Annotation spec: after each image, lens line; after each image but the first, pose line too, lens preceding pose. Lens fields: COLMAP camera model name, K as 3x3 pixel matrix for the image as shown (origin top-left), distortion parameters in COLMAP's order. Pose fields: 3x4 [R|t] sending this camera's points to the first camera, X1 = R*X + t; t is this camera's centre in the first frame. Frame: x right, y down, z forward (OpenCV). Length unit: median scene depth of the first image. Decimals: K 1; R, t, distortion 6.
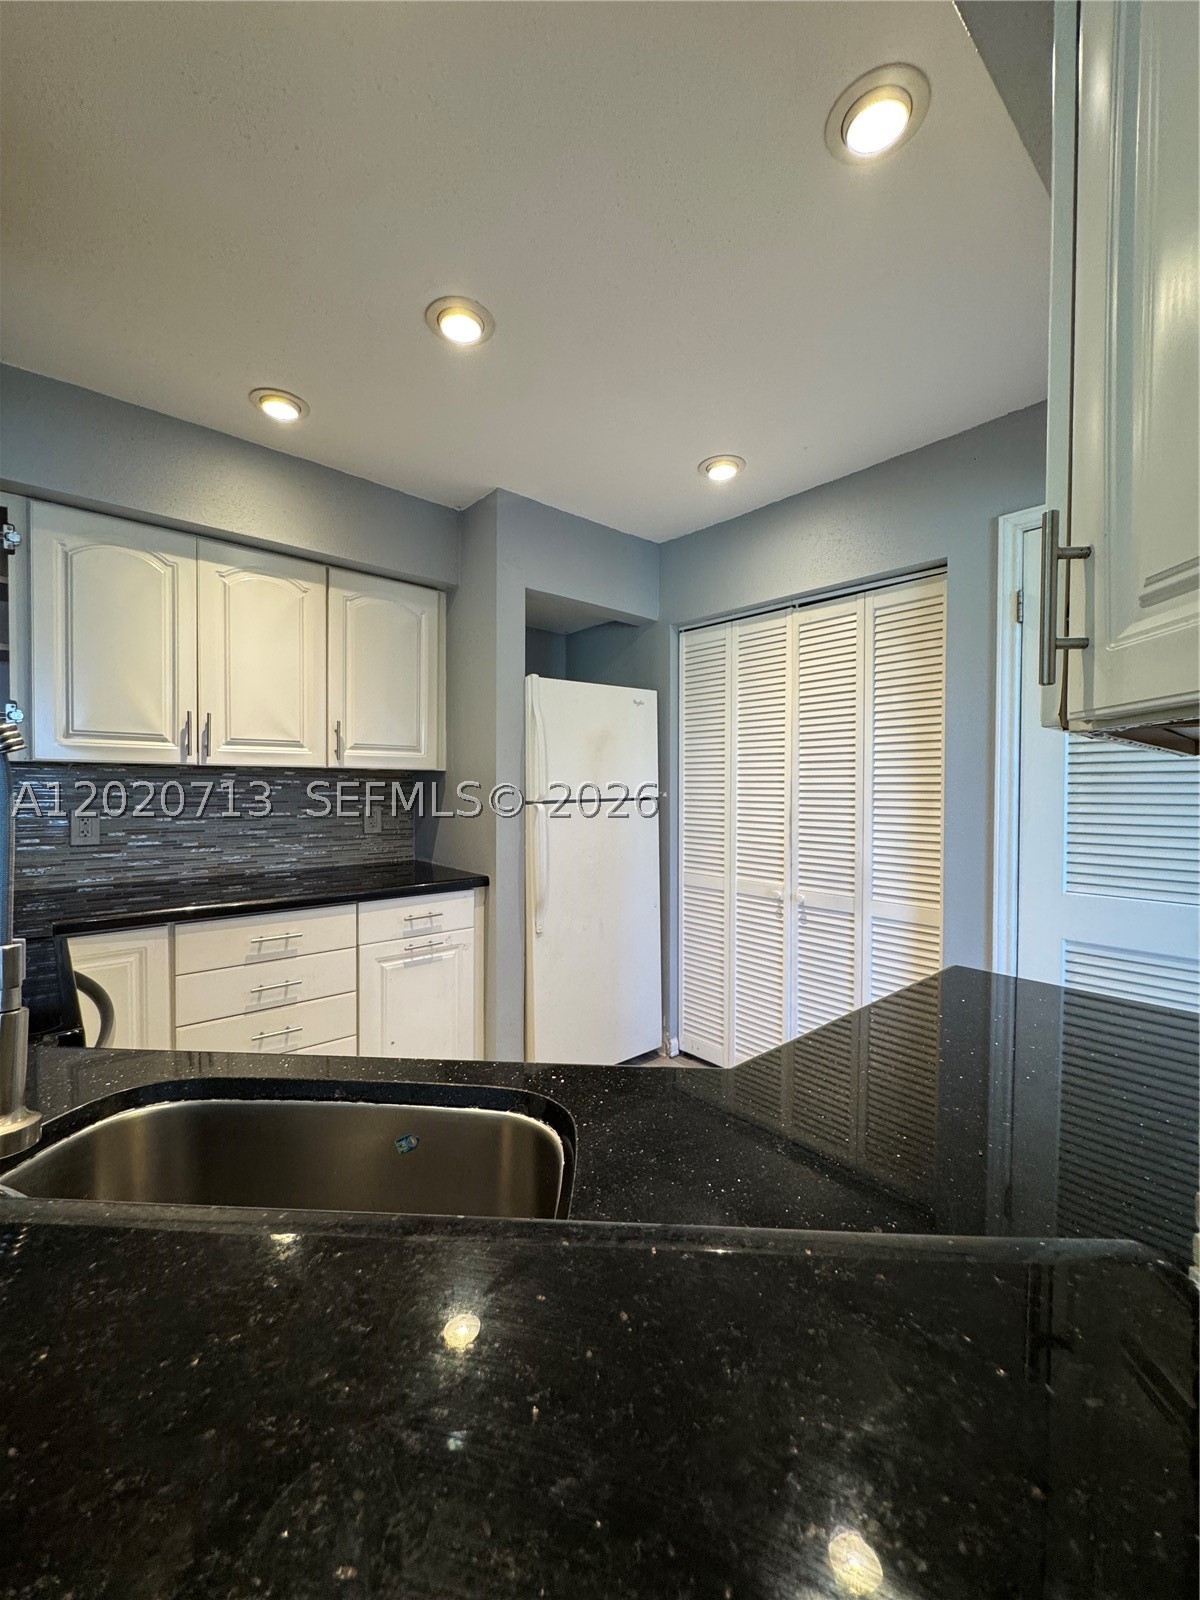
lens RADIAL K [[642.6, 0, 601.4], [0, 642.6, 798.6], [0, 0, 1]] dist [-0.003251, 0.000614]
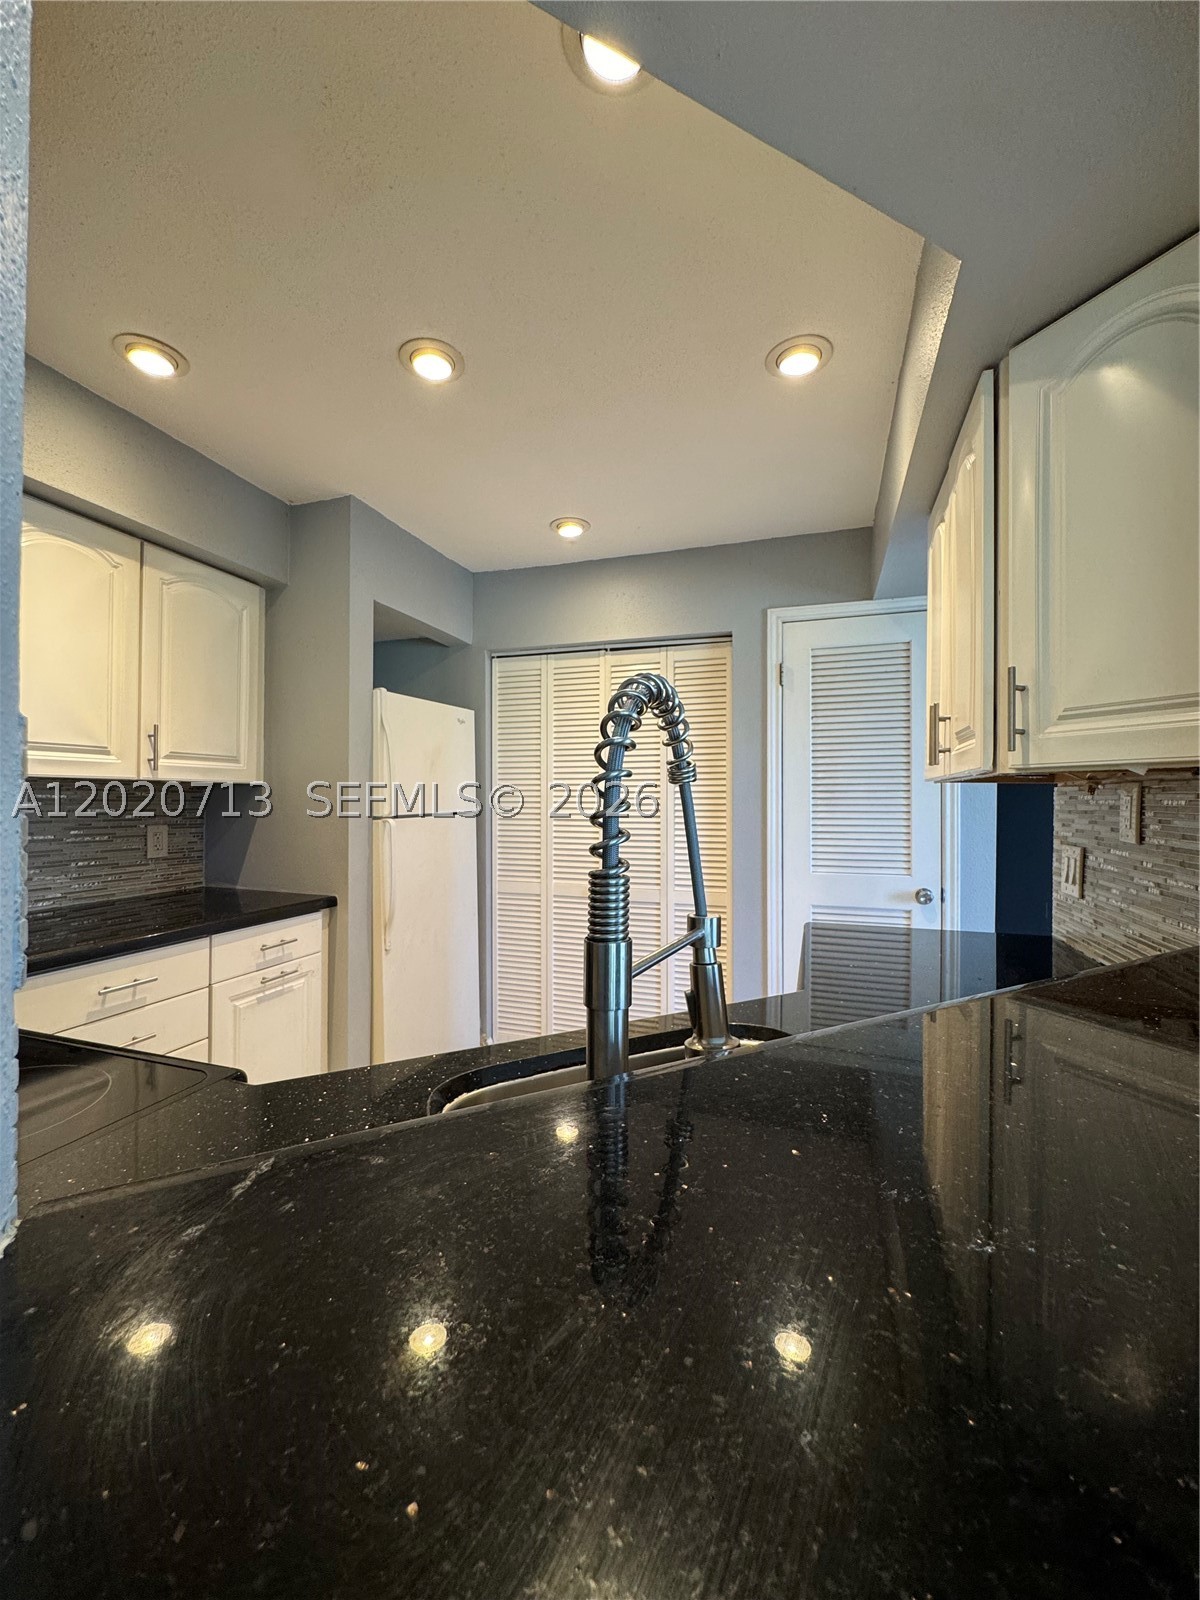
lens RADIAL K [[642.6, 0, 601.4], [0, 642.6, 798.6], [0, 0, 1]] dist [-0.003251, 0.000614]
pose [[0.863831, -0.001242, 0.503780, -0.319129], [0.011890, 0.999769, -0.017924, -0.001531], [-0.503641, 0.021473, 0.863646, -0.021346]]
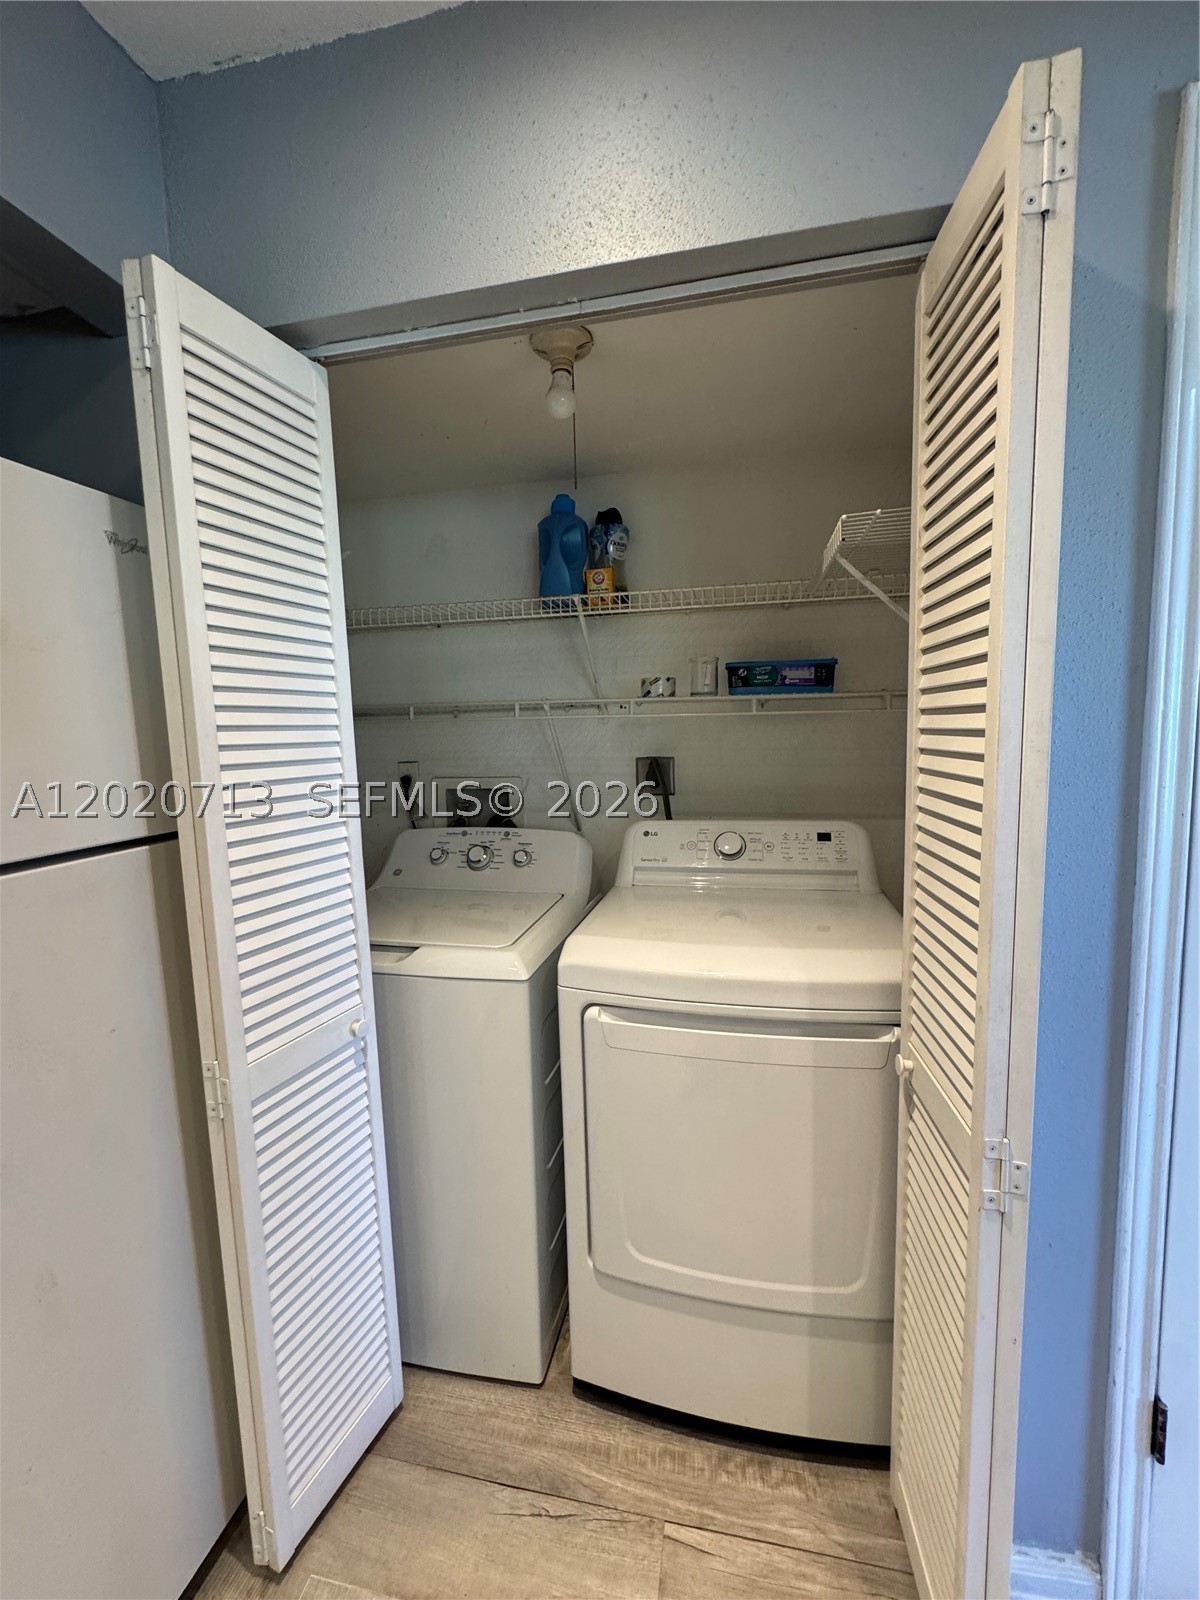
lens RADIAL K [[641.7, 0, 599.8], [0, 641.7, 799.1], [0, 0, 1]] dist [-0.004136, -0.000383]
pose [[0.796523, -0.088775, 0.598055, 0.054153], [0.045288, 0.995143, 0.087402, -0.044628], [-0.602910, -0.042532, 0.796675, 0.694086]]
